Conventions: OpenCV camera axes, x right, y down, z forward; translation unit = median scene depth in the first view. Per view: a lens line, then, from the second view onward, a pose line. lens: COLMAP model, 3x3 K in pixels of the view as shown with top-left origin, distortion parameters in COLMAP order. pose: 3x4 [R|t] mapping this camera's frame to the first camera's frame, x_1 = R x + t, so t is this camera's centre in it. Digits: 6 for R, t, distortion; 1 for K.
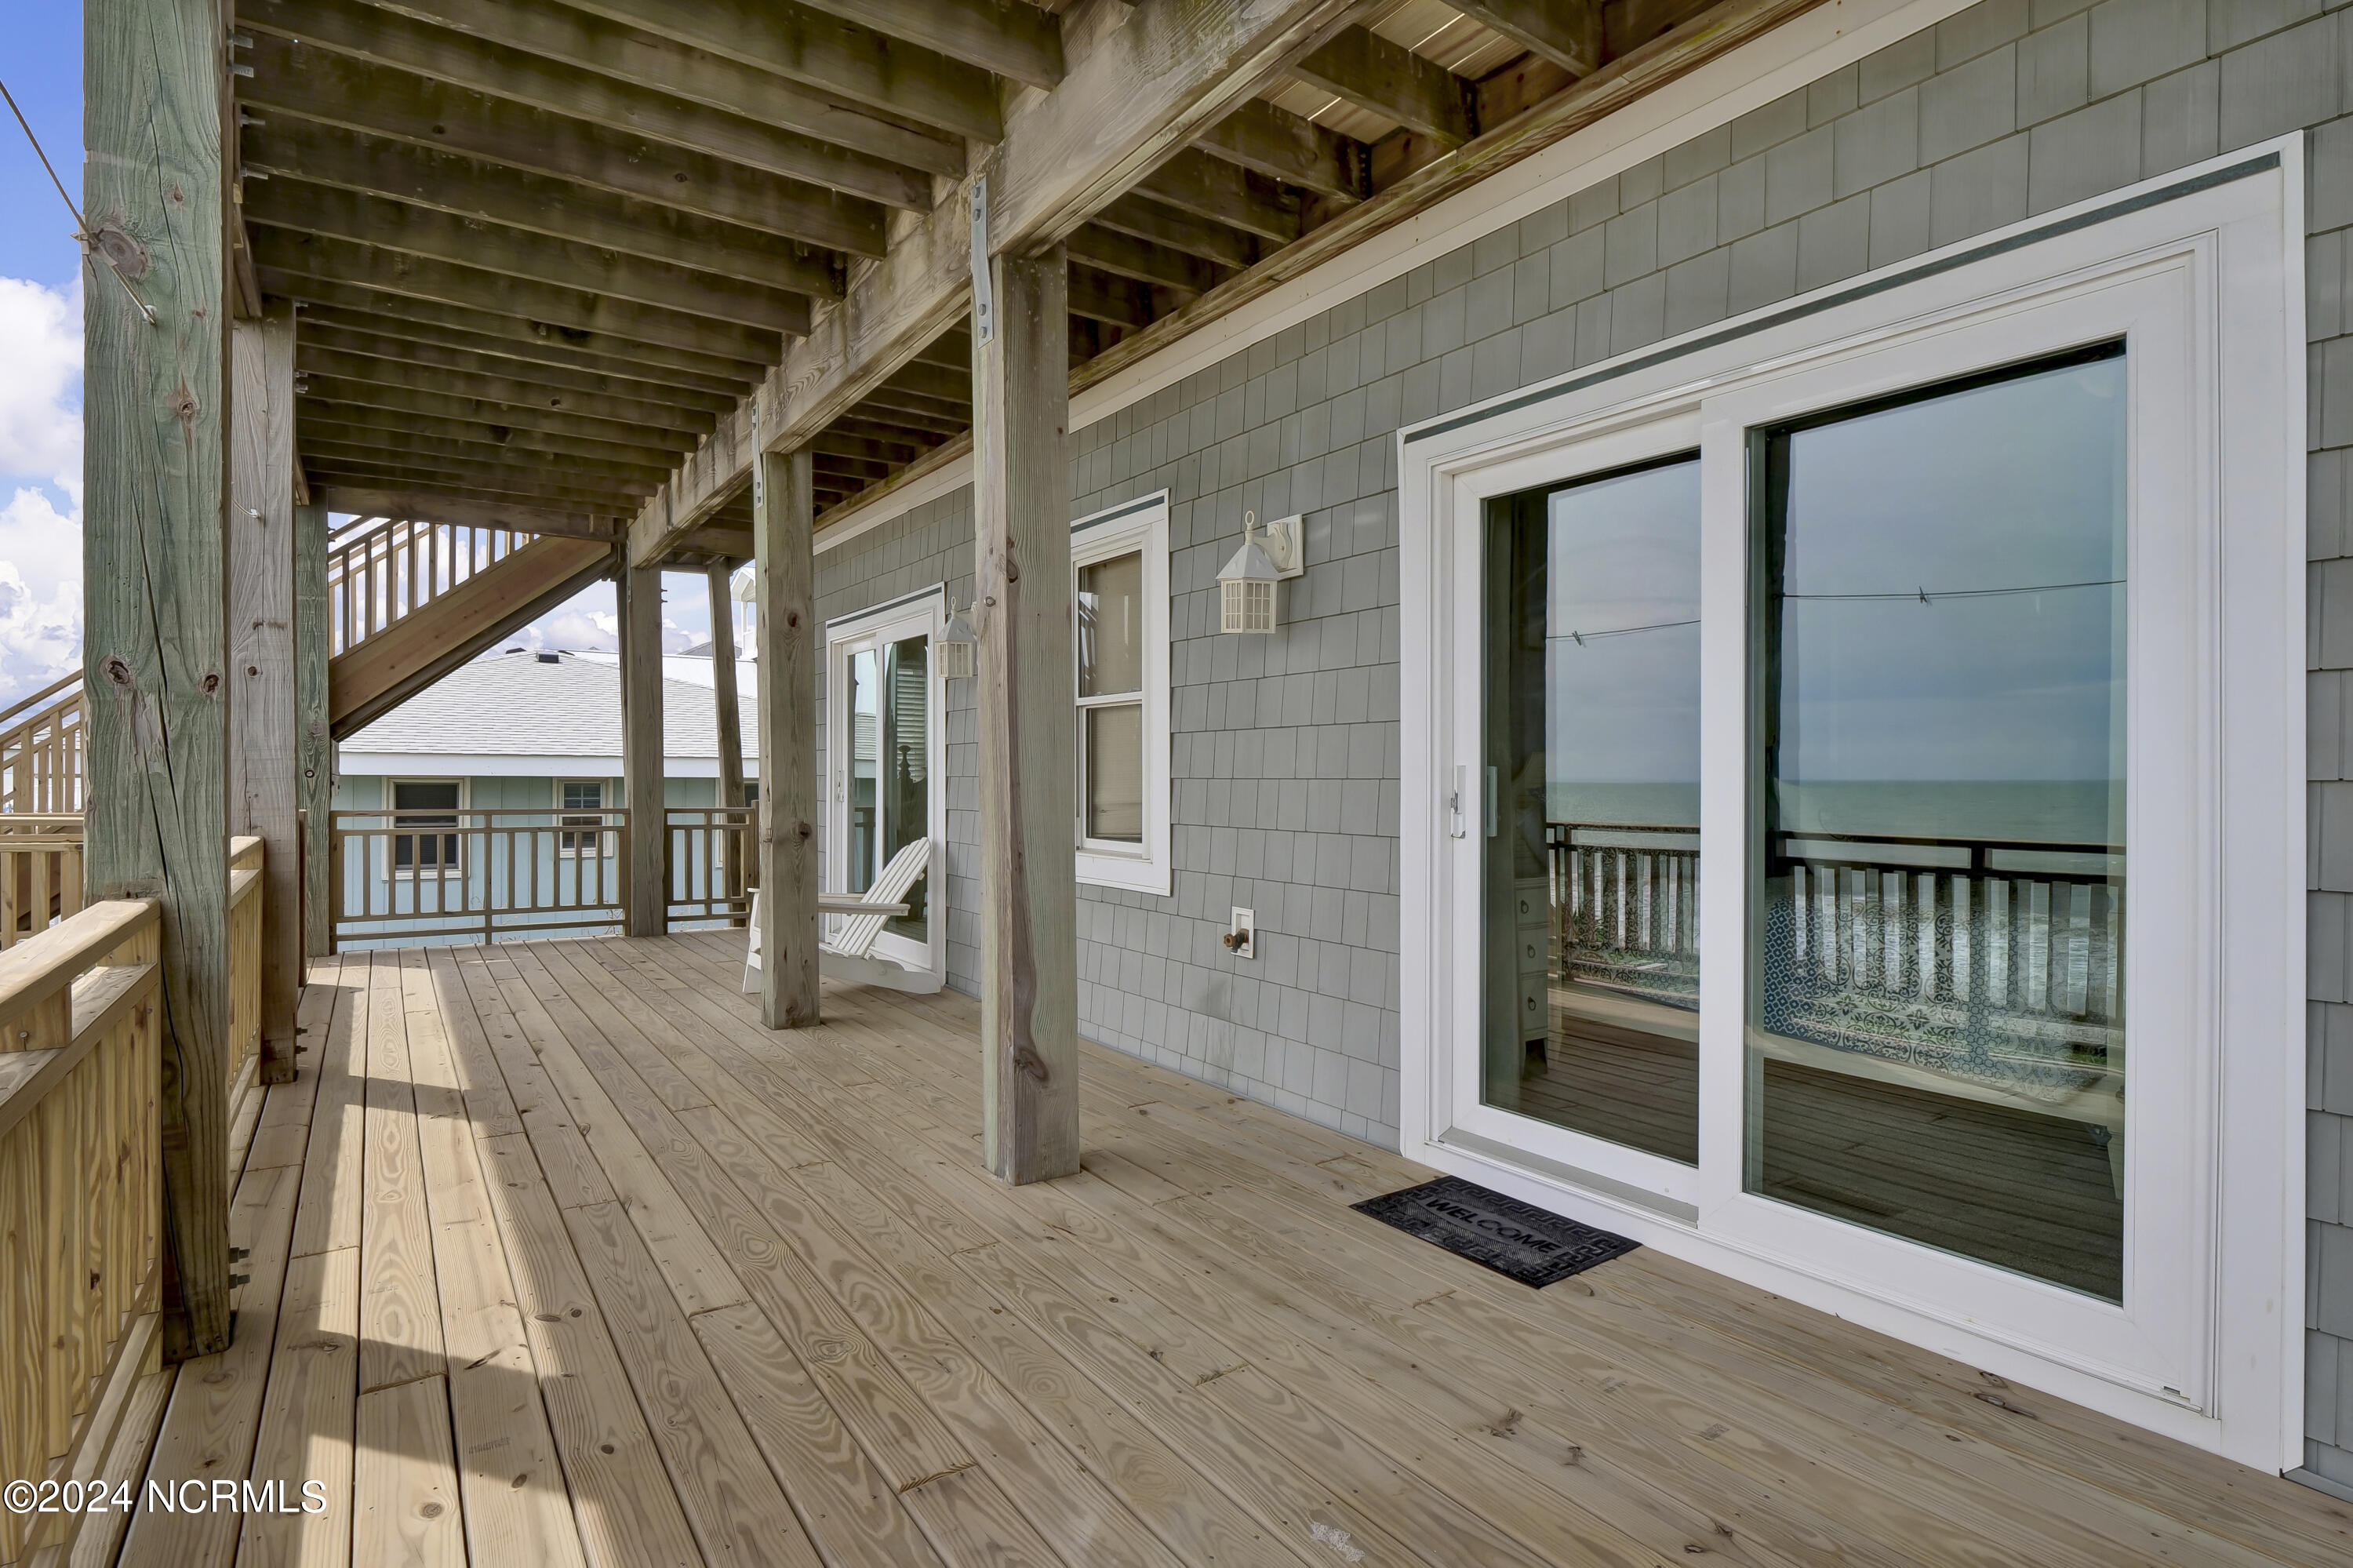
lens RADIAL K [[1165.8, 0, 1175.7], [0, 1165.8, 768.9], [0, 0, 1]] dist [-0.022416, 0.000111]
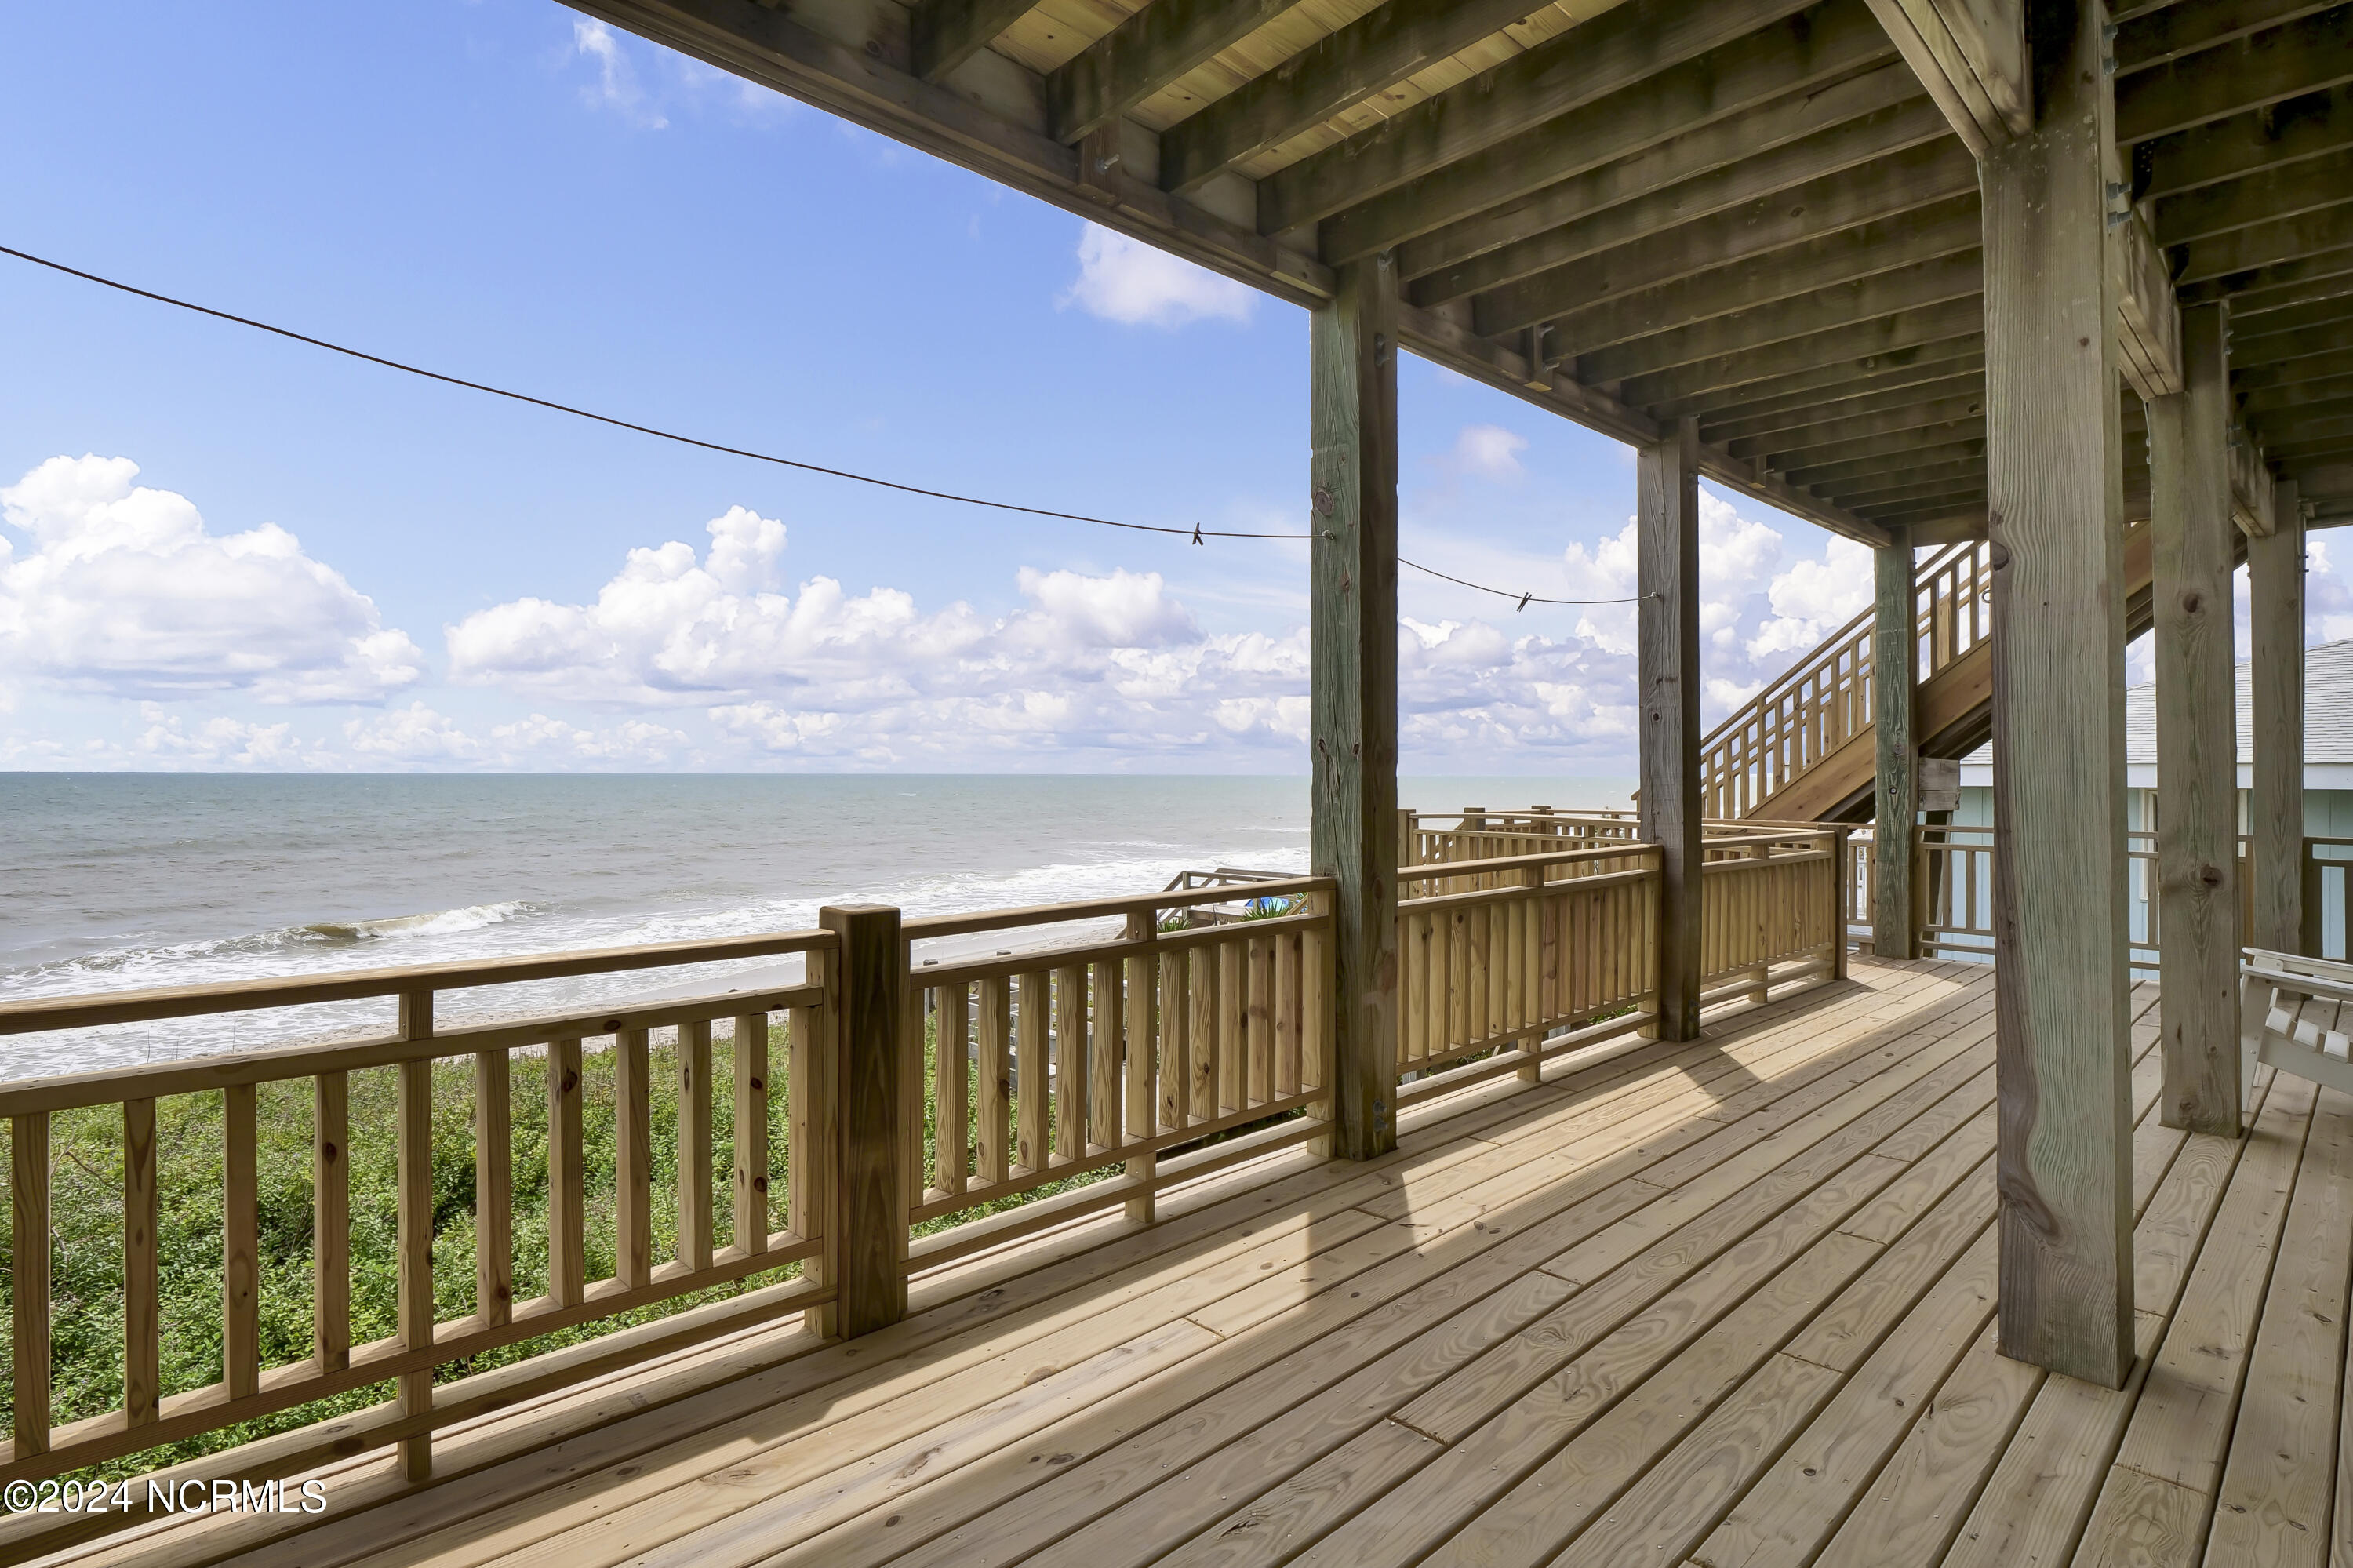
lens RADIAL K [[1175.6, 0, 1184.9], [0, 1175.6, 770.1], [0, 0, 1]] dist [-0.000972, -0.000124]
pose [[0.161223, -0.007159, -0.986892, 0.487147], [0.004582, 0.999968, -0.006505, -0.022478], [0.986907, -0.003473, 0.161251, 0.307103]]
